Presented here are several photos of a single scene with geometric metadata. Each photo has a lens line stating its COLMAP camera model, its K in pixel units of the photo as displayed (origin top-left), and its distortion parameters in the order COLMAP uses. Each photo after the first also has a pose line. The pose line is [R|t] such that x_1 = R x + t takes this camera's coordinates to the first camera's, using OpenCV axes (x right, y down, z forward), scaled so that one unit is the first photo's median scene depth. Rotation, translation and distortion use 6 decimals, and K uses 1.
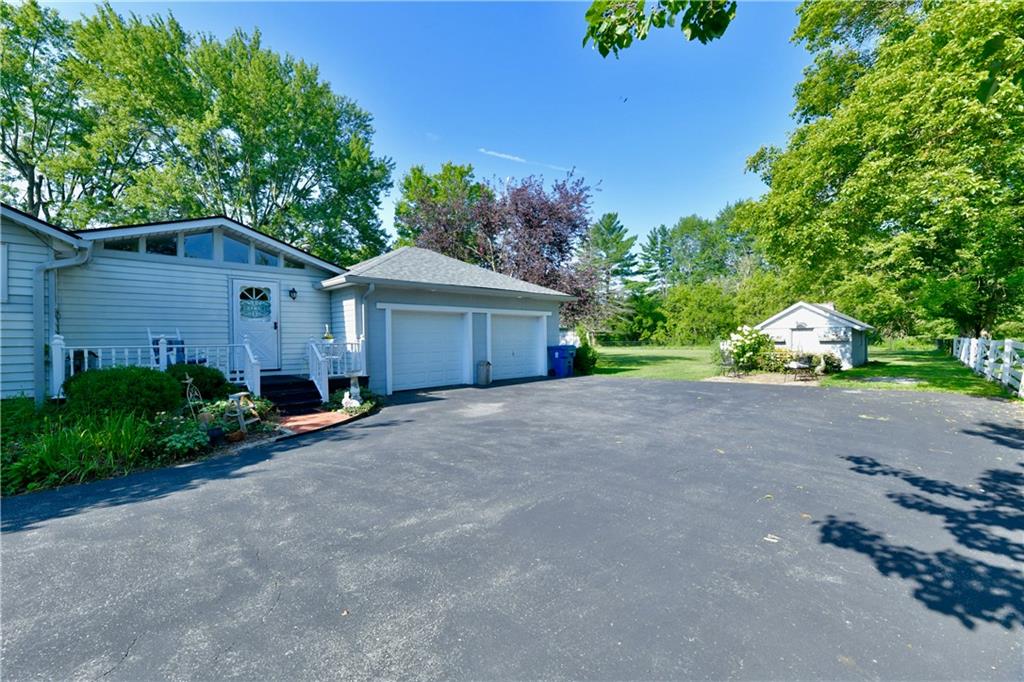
lens RADIAL K [[437.6, 0, 510.9], [0, 437.6, 336.0], [0, 0, 1]] dist [0.000170, -0.000205]
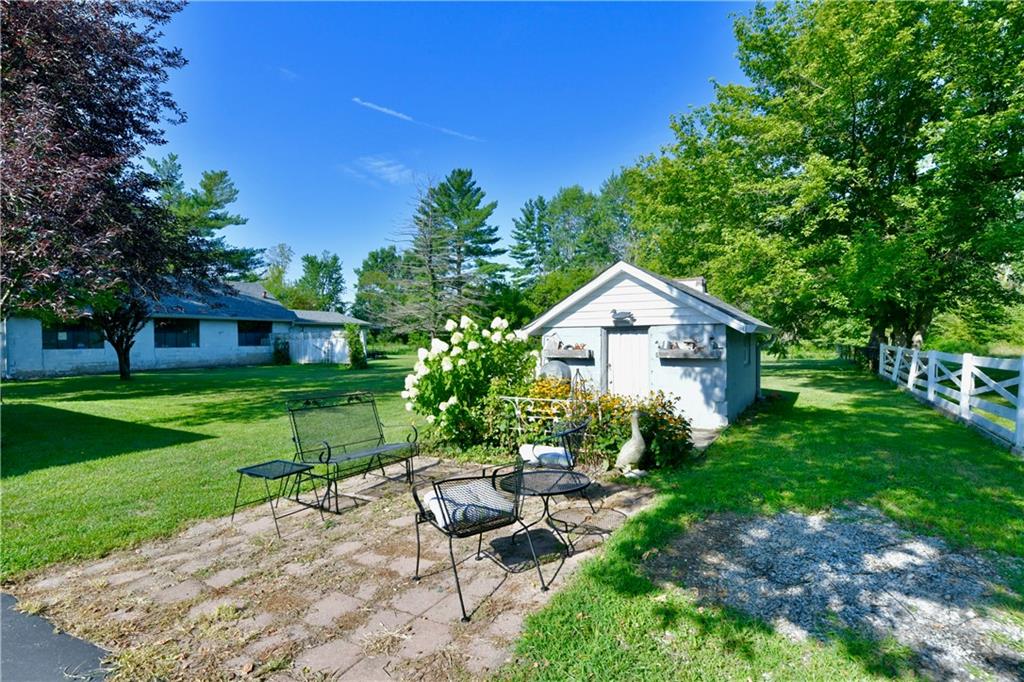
lens RADIAL K [[529.5, 0, 512.4], [0, 529.5, 344.3], [0, 0, 1]] dist [0.000502, 0.000447]
pose [[0.969494, 0.002914, 0.245098, 0.093627], [-0.007058, 0.999847, 0.016031, -0.001726], [-0.245013, -0.017272, 0.969366, 0.114853]]
